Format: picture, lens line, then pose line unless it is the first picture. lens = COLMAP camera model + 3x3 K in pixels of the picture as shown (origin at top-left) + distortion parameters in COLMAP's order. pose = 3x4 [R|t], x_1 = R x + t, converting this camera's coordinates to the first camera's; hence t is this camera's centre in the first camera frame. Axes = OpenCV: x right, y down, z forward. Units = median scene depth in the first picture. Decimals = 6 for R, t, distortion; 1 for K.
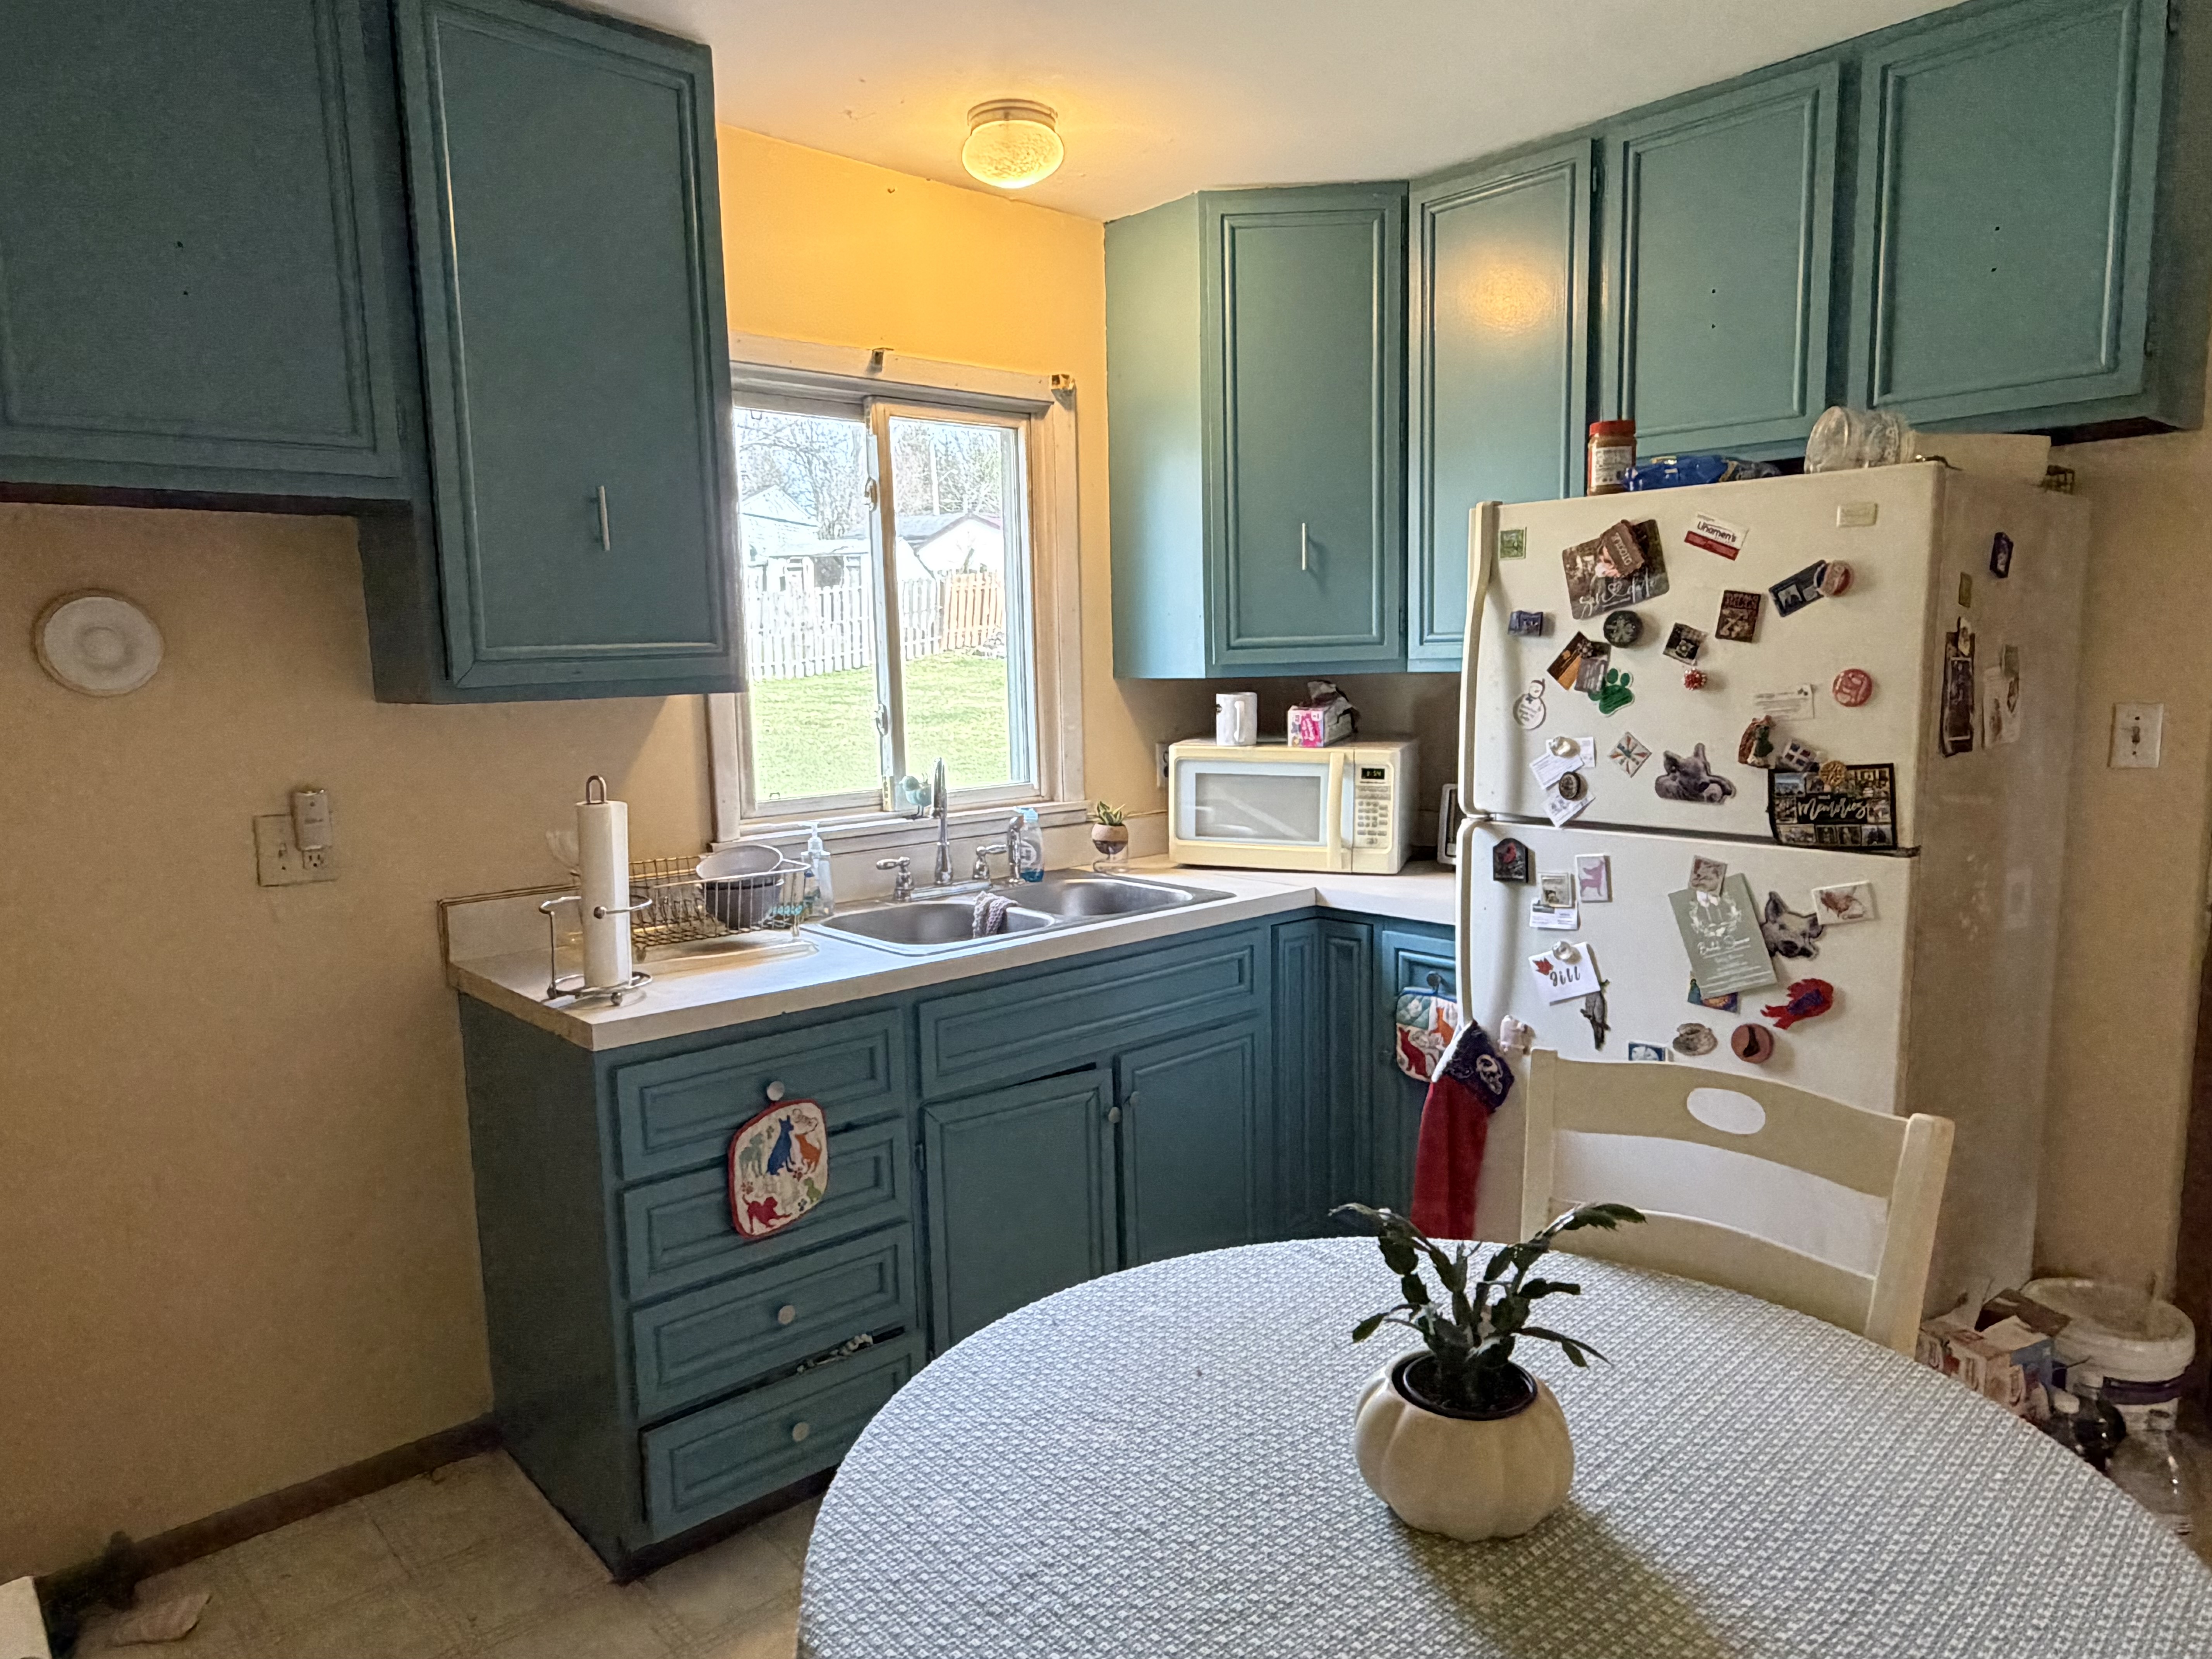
lens RADIAL K [[1409.3, 0, 1107.8], [0, 1409.3, 839.2], [0, 0, 1]] dist [0.005142, -0.000303]
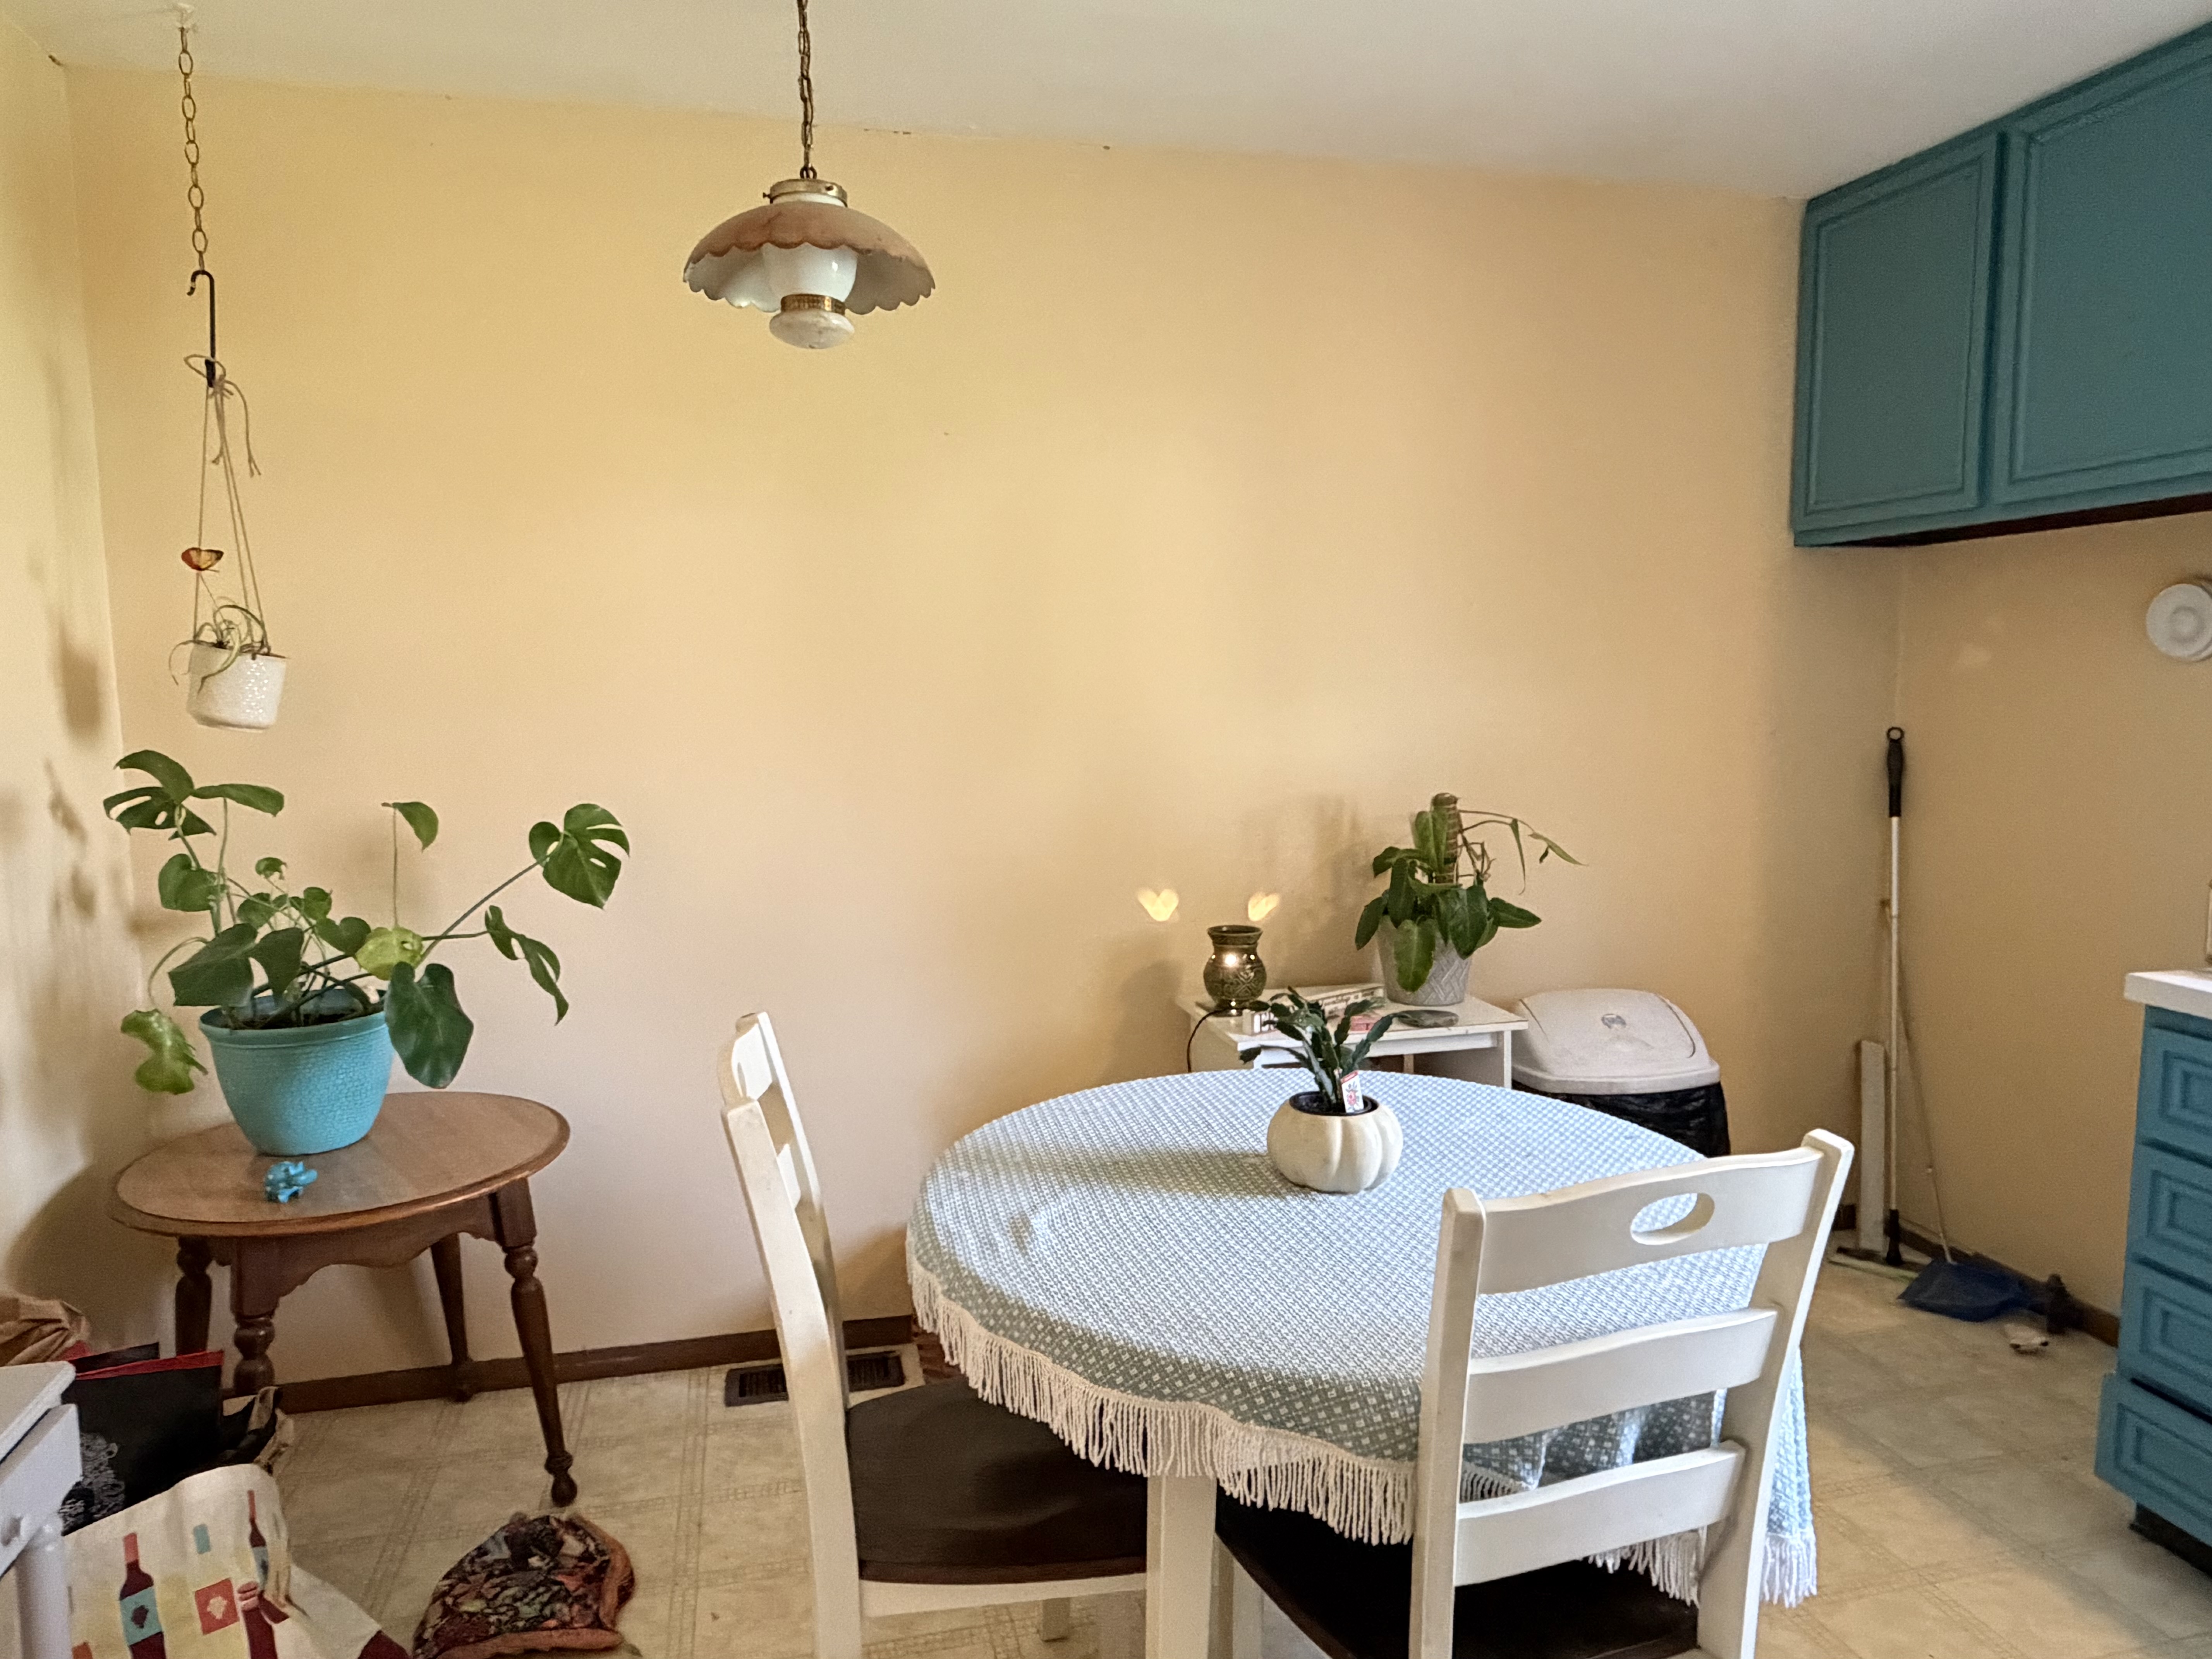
lens RADIAL K [[1409.3, 0, 1087.7], [0, 1409.3, 827.0], [0, 0, 1]] dist [0.005142, -0.000303]
pose [[-0.482839, 0.117695, -0.867764, 0.873813], [-0.093495, 0.978335, 0.184714, -0.096639], [0.870704, 0.170319, -0.461374, 0.737954]]
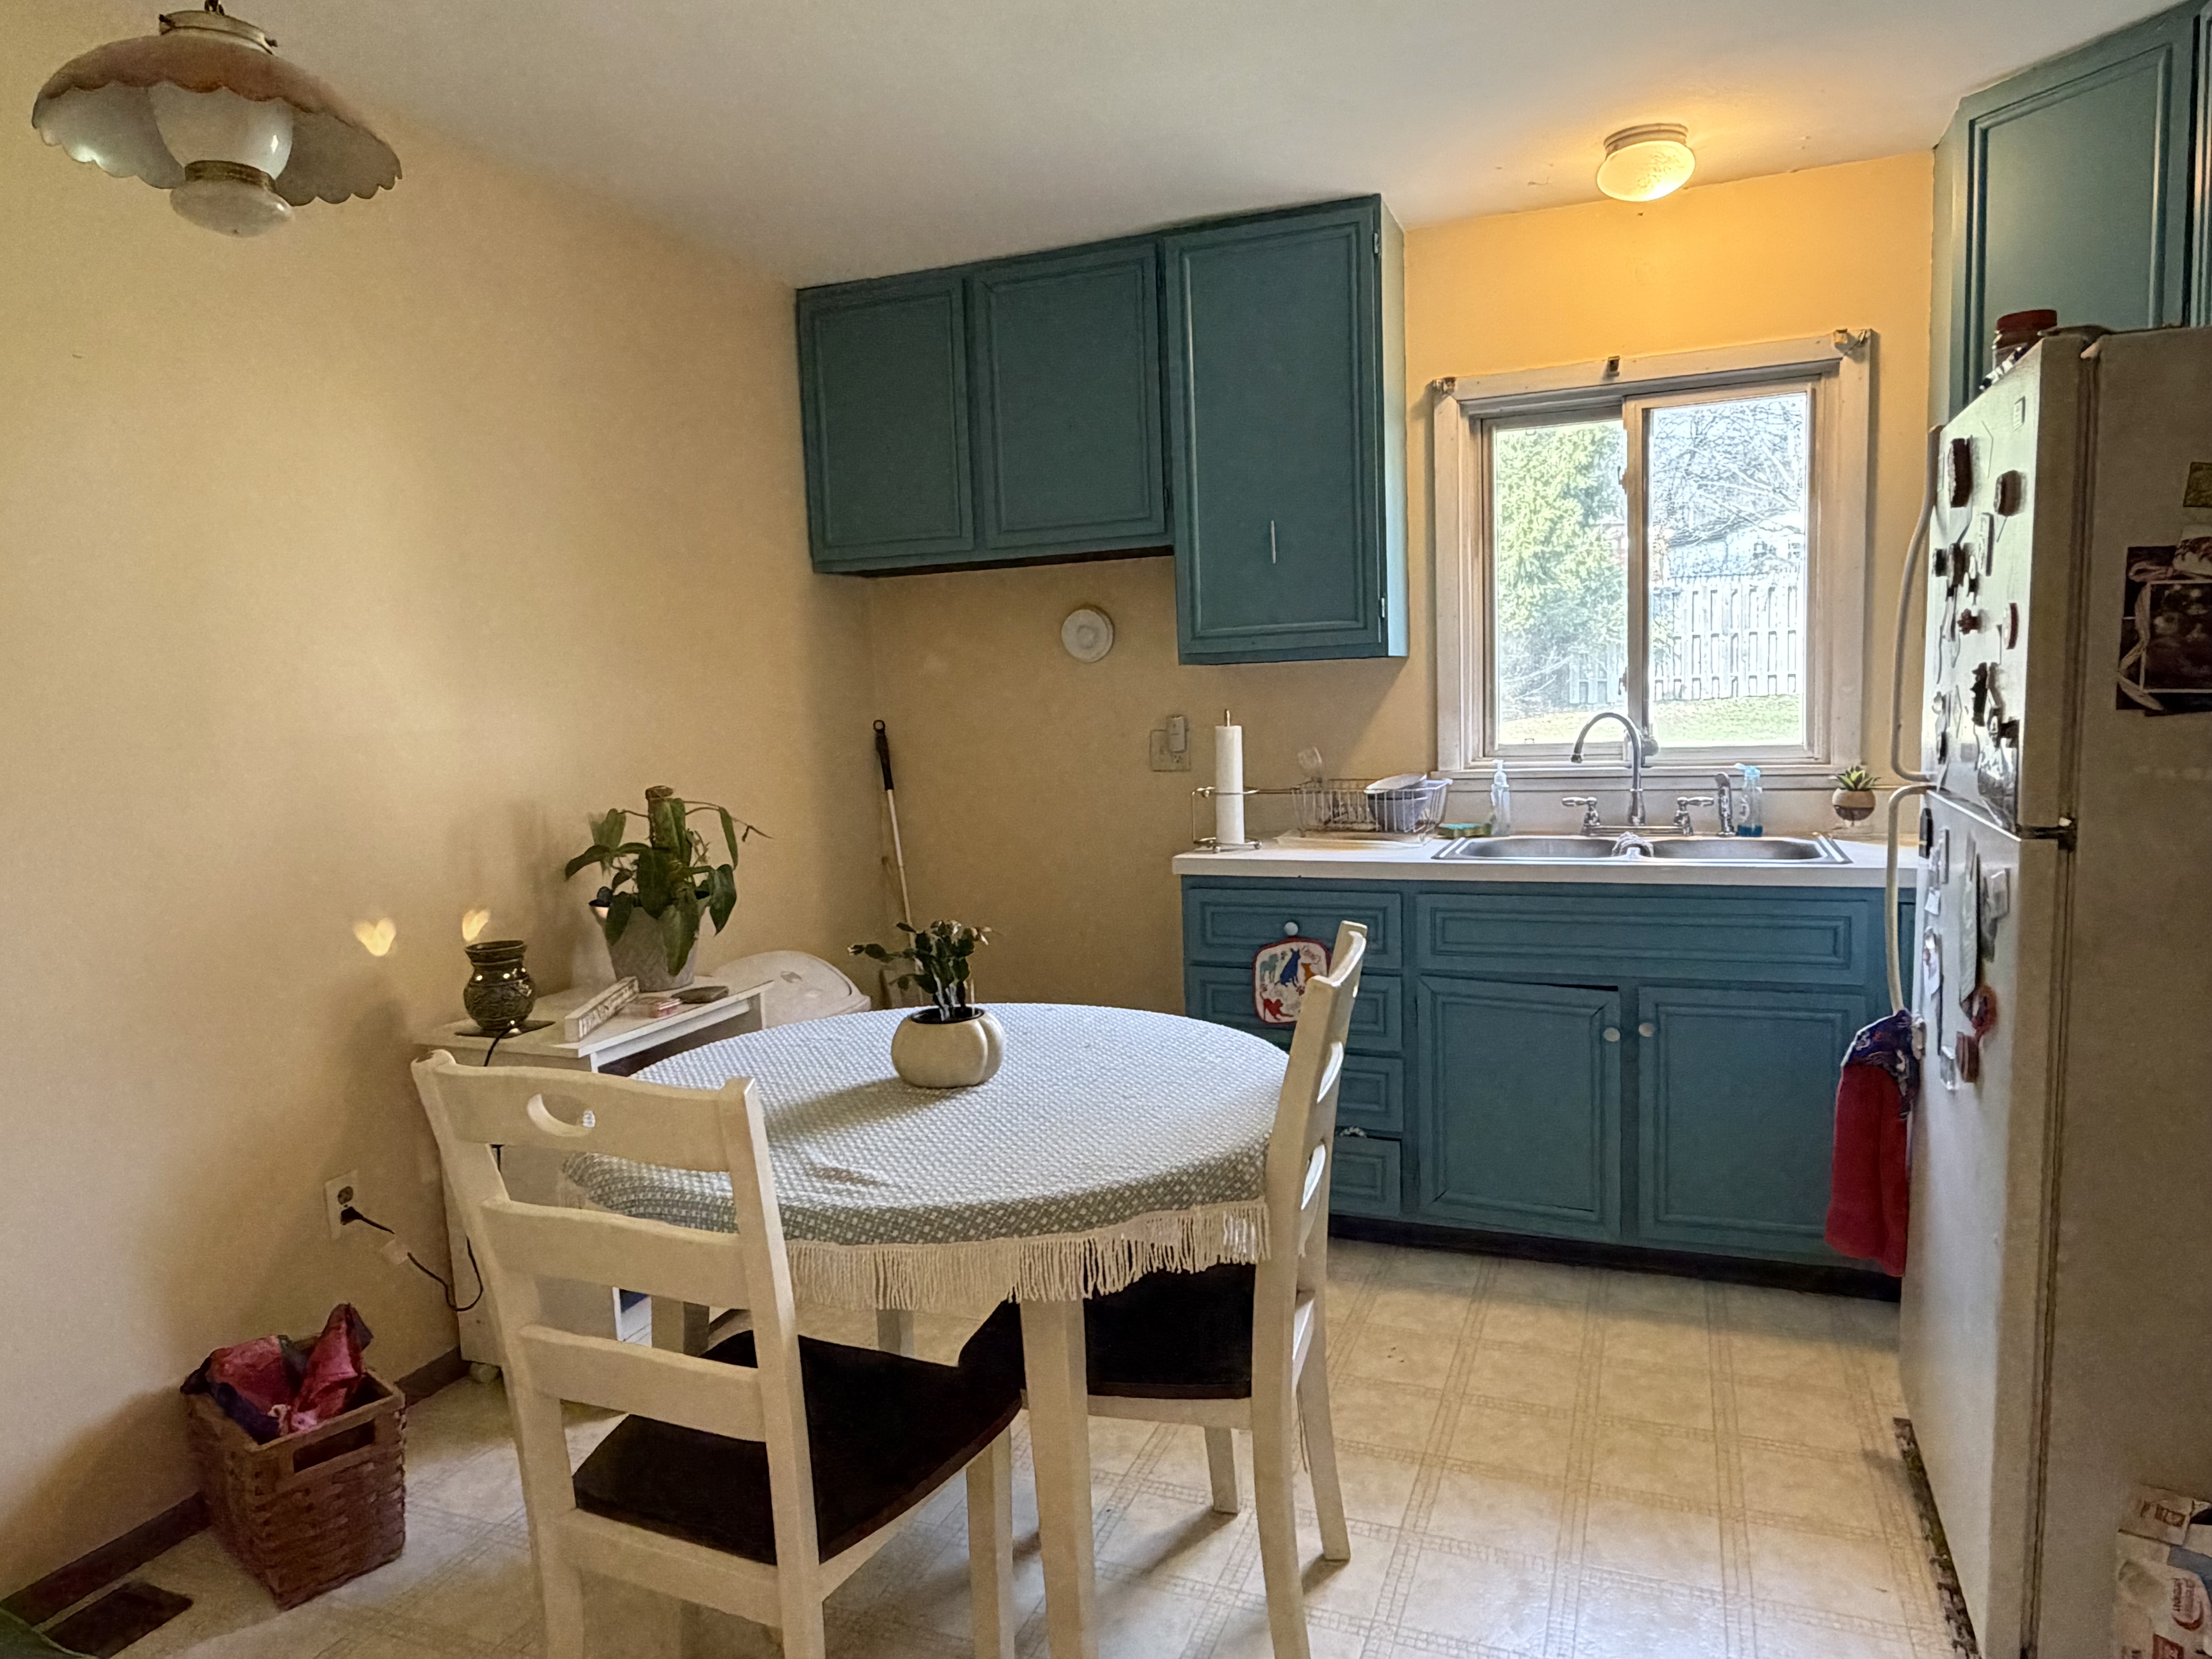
lens RADIAL K [[1409.3, 0, 1086.2], [0, 1409.3, 836.8], [0, 0, 1]] dist [0.005142, -0.000303]
pose [[0.434873, 0.096932, -0.895260, 0.991050], [-0.089846, 0.993899, 0.063969, 0.010649], [0.895998, 0.052617, 0.440929, 0.169757]]
